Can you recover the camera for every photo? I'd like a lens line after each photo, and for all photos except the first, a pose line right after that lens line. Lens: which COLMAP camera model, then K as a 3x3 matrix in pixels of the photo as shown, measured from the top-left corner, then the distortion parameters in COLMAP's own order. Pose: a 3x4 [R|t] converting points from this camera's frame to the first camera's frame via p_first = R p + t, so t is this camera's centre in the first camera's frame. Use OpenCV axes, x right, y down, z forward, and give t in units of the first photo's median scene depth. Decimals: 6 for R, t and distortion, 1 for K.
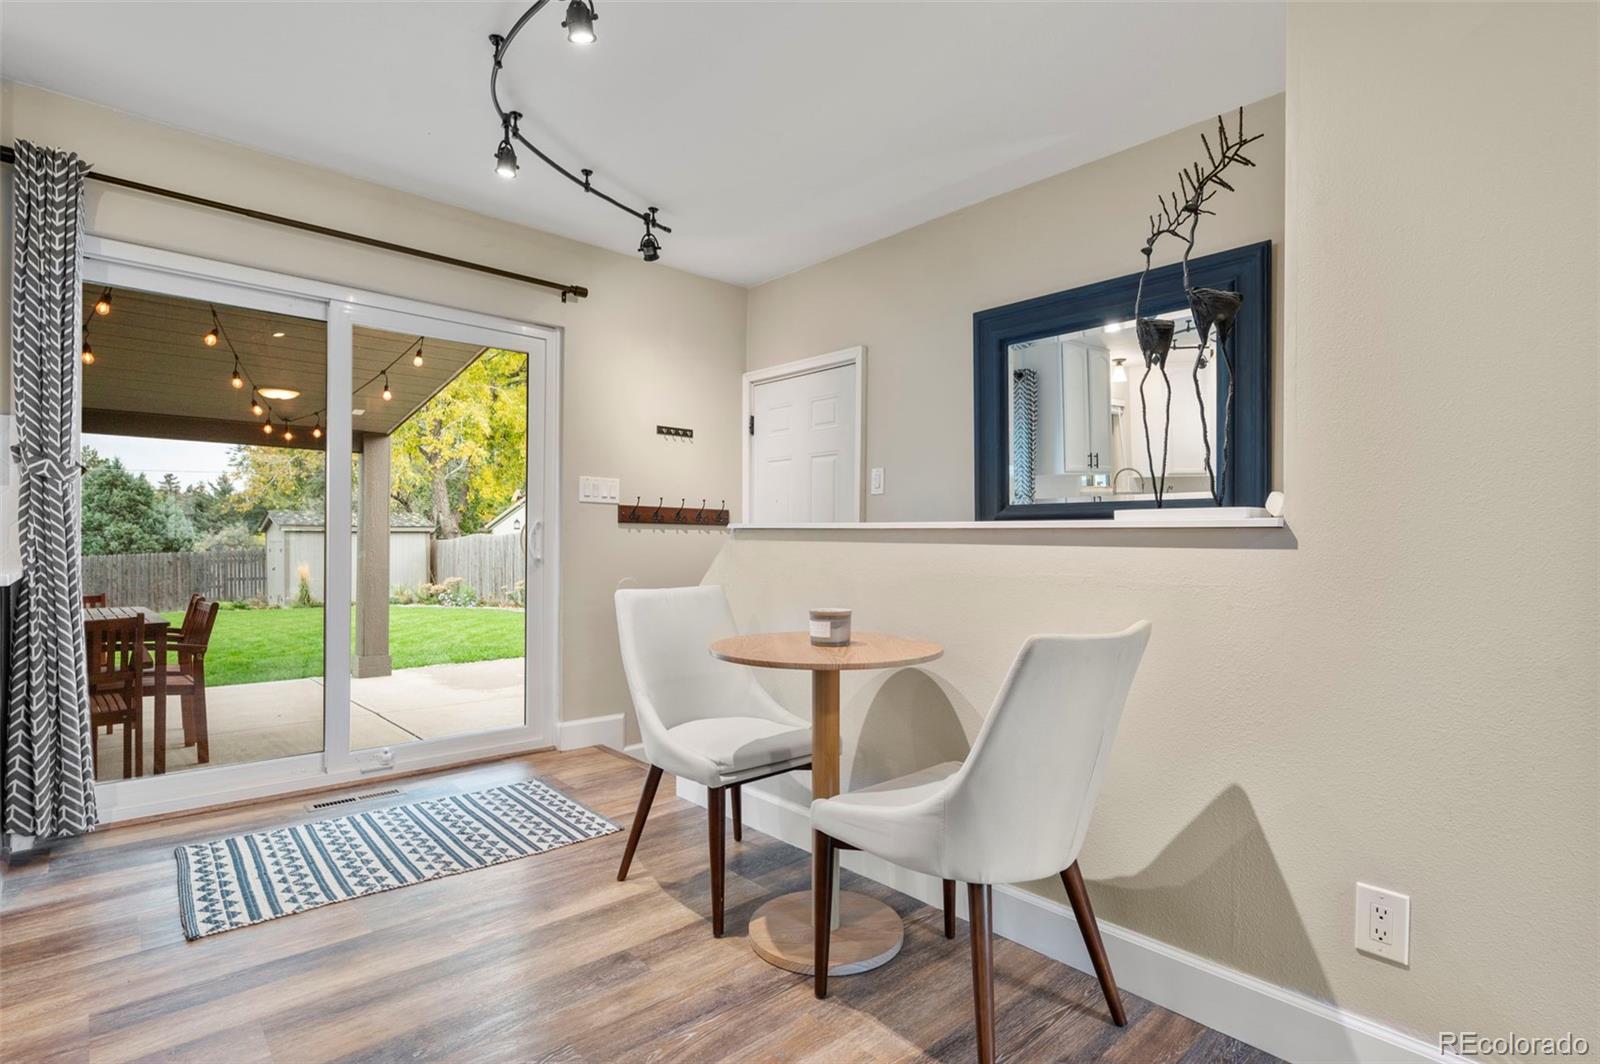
lens RADIAL K [[813.7, 0, 800.0], [0, 813.7, 532.0], [0, 0, 1]] dist [-0.002022, -0.000086]
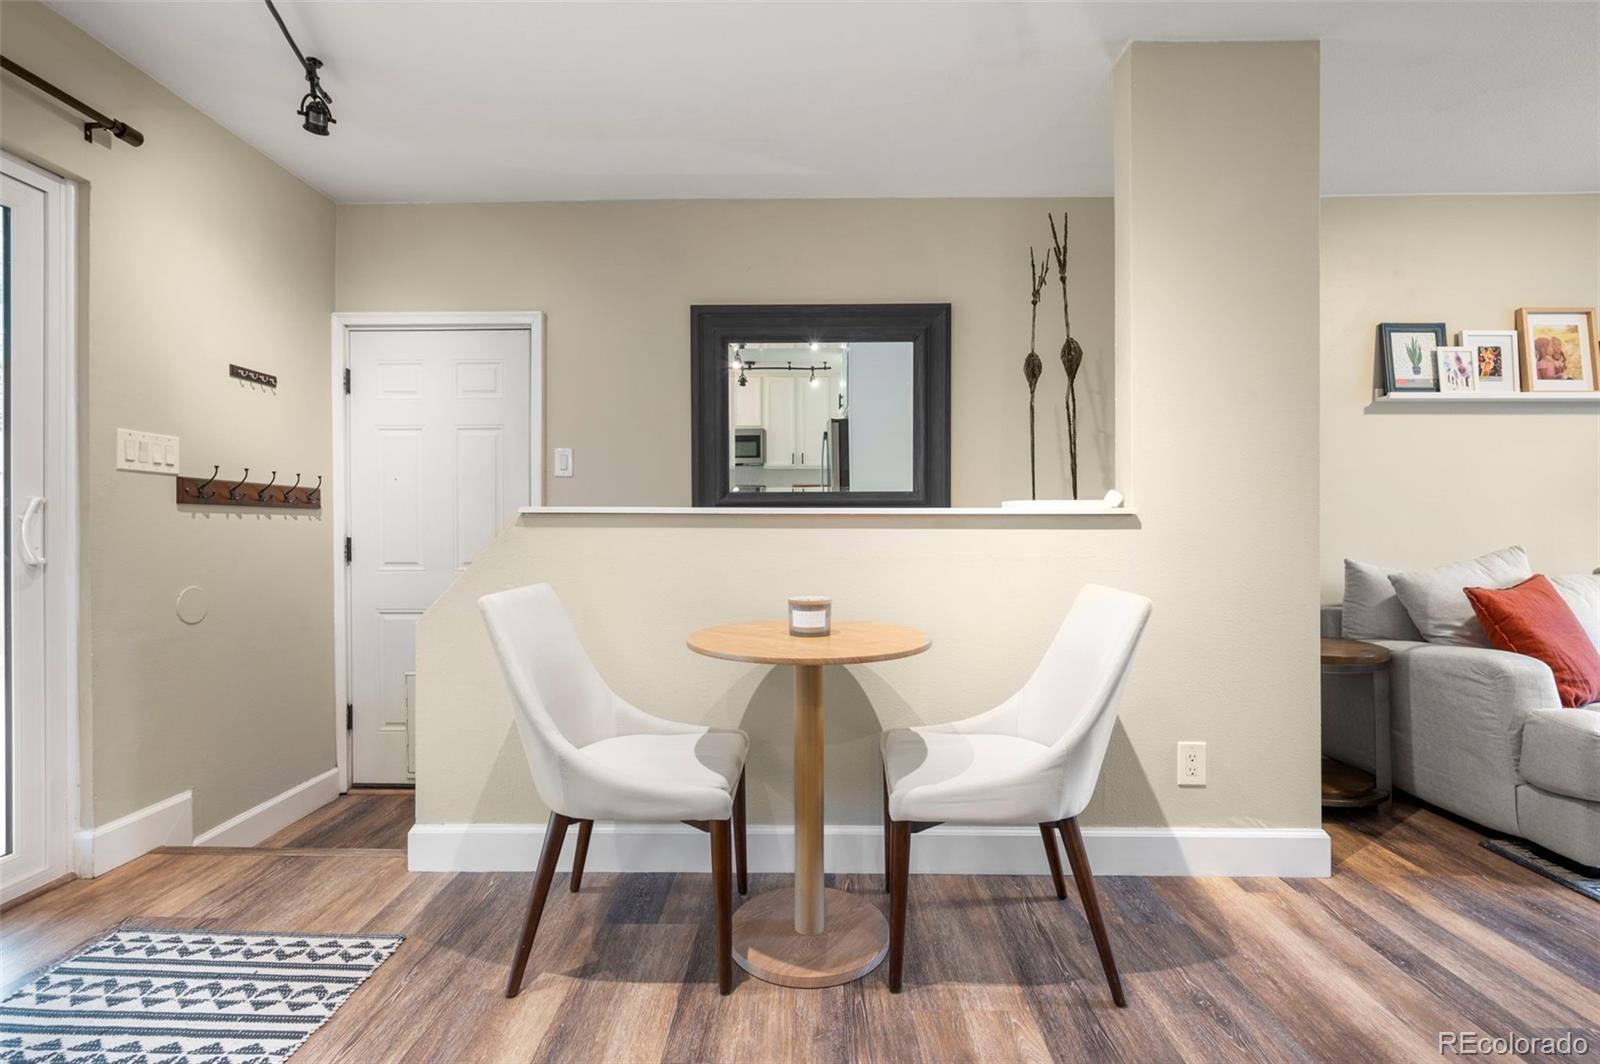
lens RADIAL K [[743.2, 0, 798.3], [0, 743.2, 518.8], [0, 0, 1]] dist [-0.002634, -0.000016]
pose [[0.672881, -0.000832, 0.739751, -0.397924], [-0.000077, 0.999999, 0.001195, 0.000371], [-0.739751, -0.000861, 0.672880, 0.269089]]
